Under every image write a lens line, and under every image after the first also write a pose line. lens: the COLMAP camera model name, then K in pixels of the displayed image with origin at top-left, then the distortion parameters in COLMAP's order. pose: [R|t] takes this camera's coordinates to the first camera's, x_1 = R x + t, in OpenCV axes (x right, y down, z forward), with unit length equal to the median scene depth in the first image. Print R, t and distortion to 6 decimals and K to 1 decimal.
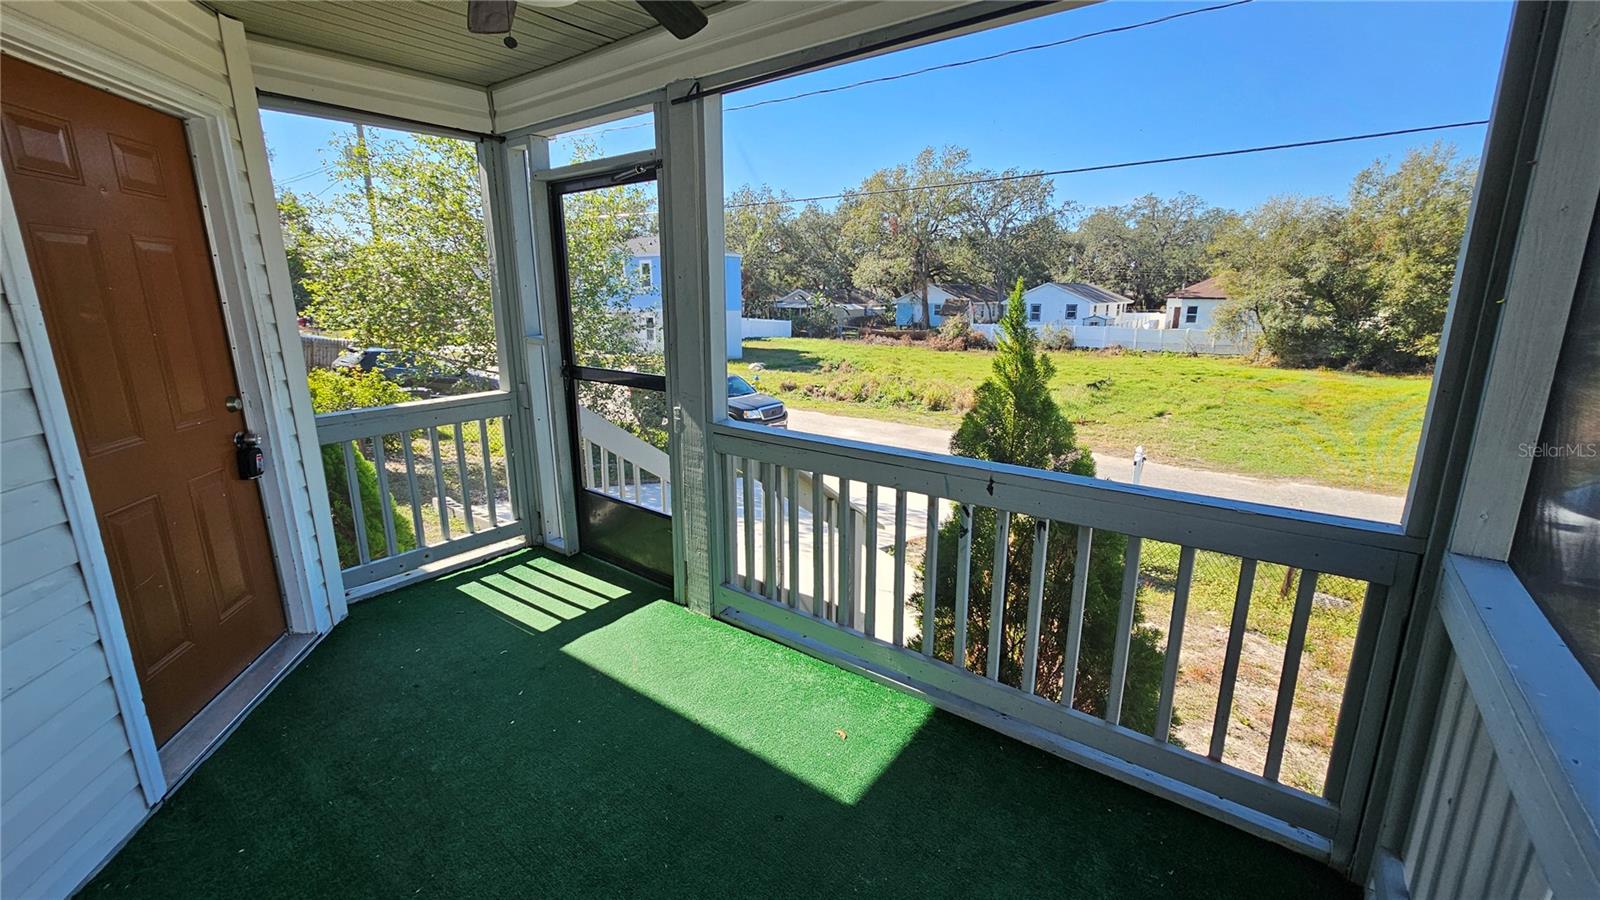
lens RADIAL K [[651.6, 0, 802.1], [0, 651.6, 444.0], [0, 0, 1]] dist [-0.001504, 0.000190]
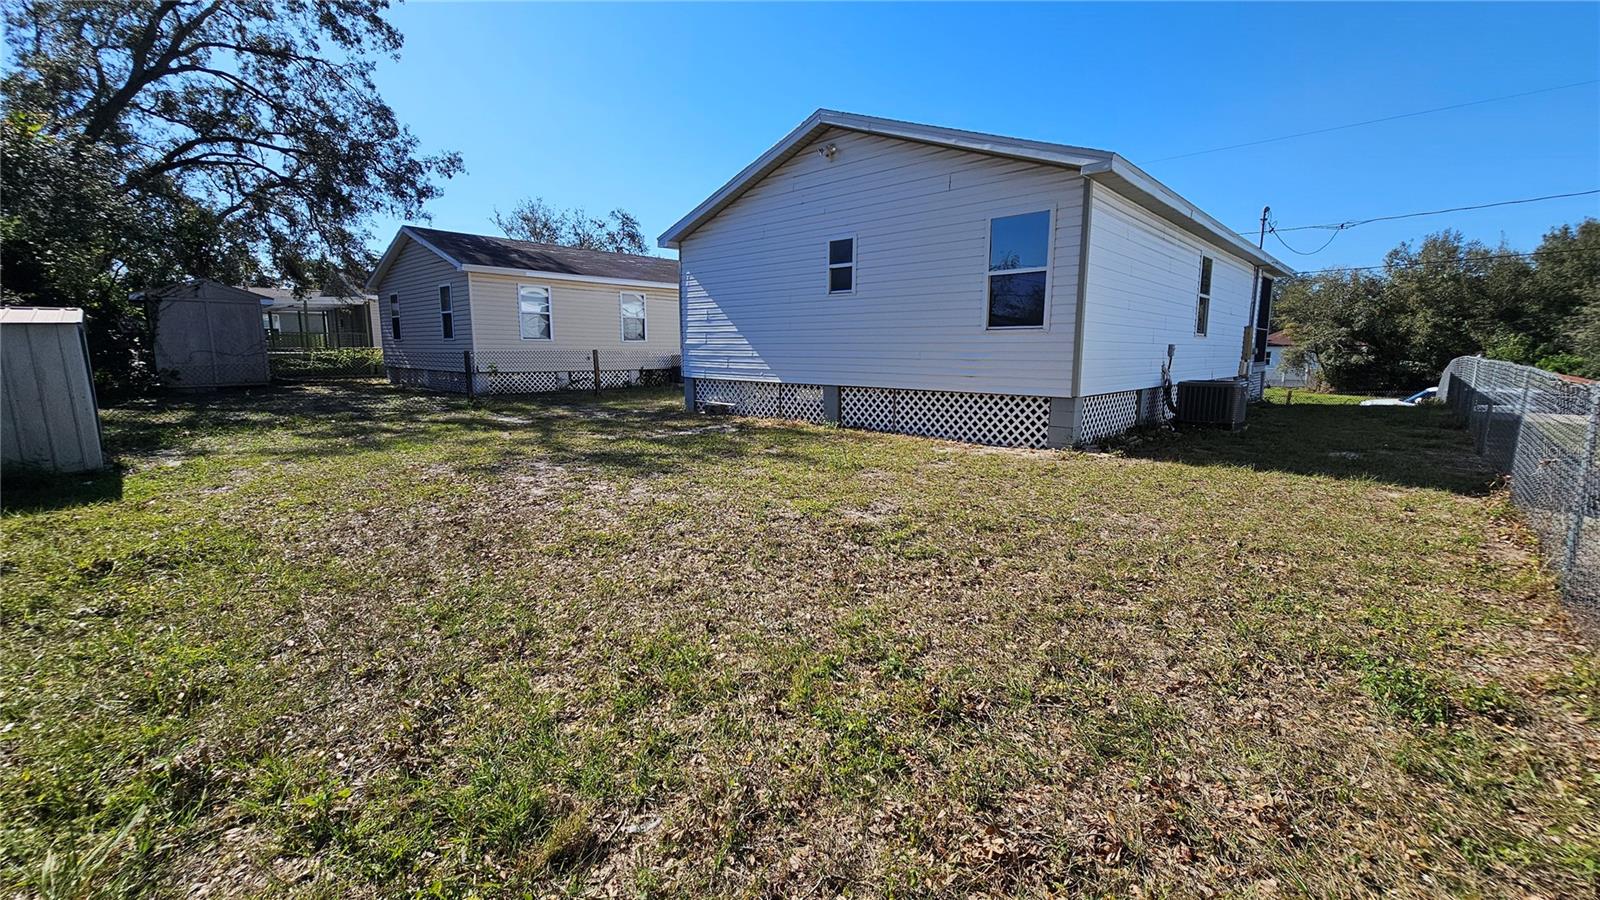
lens RADIAL K [[651.6, 0, 802.9], [0, 651.6, 450.0], [0, 0, 1]] dist [-0.001504, 0.000190]
pose [[0.996243, 0.014565, -0.085372, -0.239993], [-0.020938, 0.997021, -0.074235, 0.120825], [0.084037, 0.075744, 0.993580, -0.413445]]
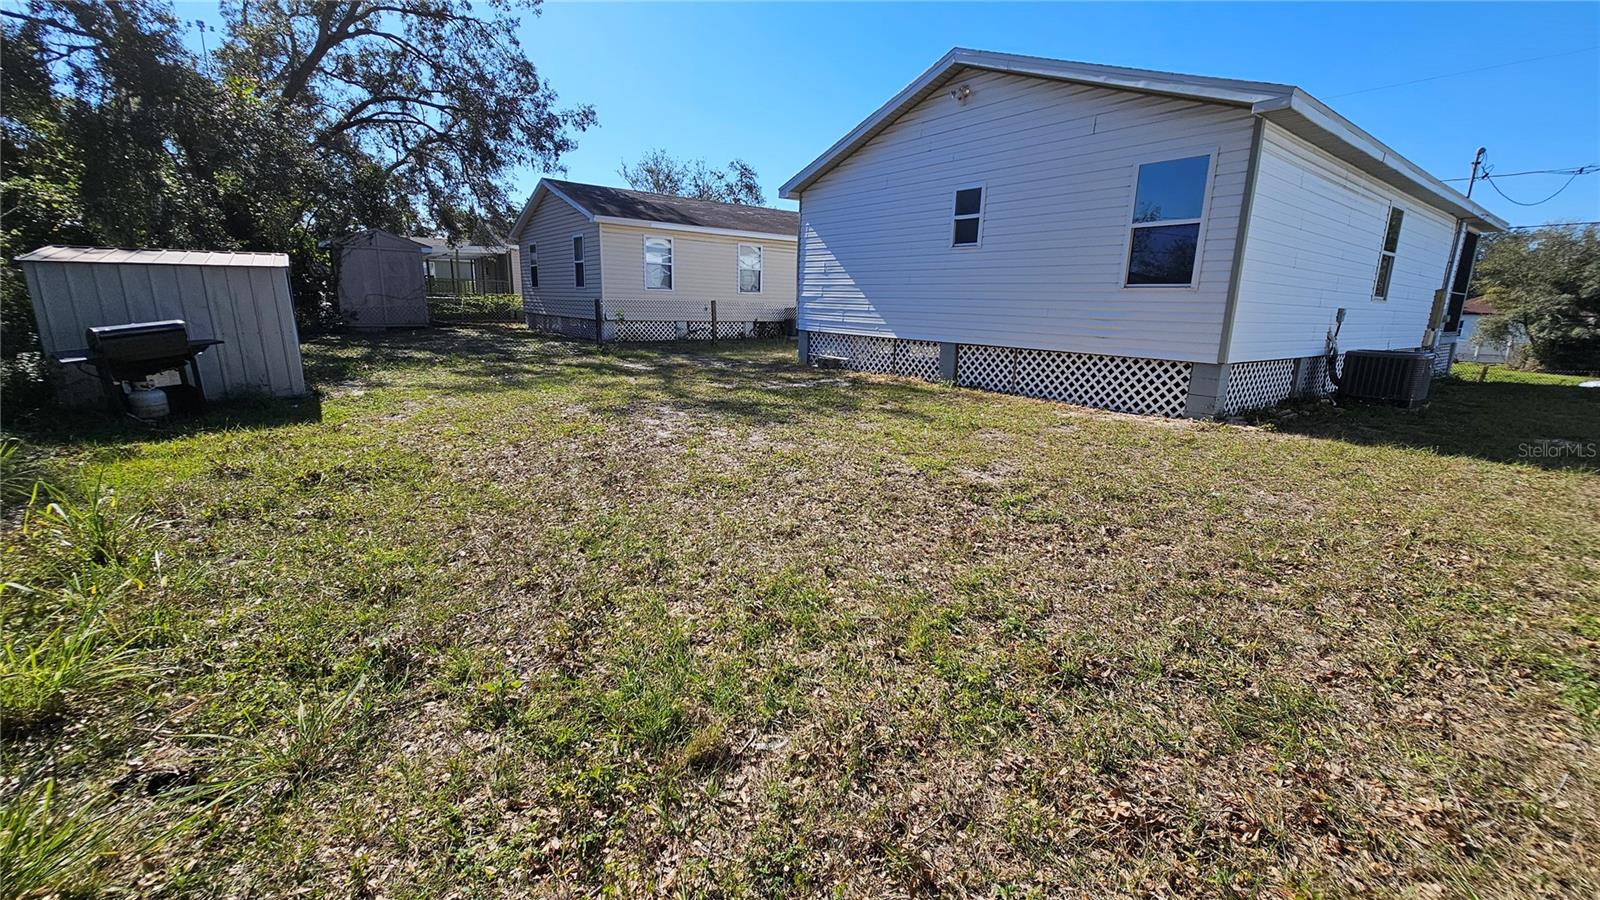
lens RADIAL K [[651.6, 0, 801.9], [0, 651.6, 449.6], [0, 0, 1]] dist [-0.001504, 0.000190]
pose [[0.967904, 0.076896, -0.239269, -0.242835], [-0.079297, 0.996851, -0.000411, 0.121747], [0.238484, 0.019371, 0.970953, -0.414786]]
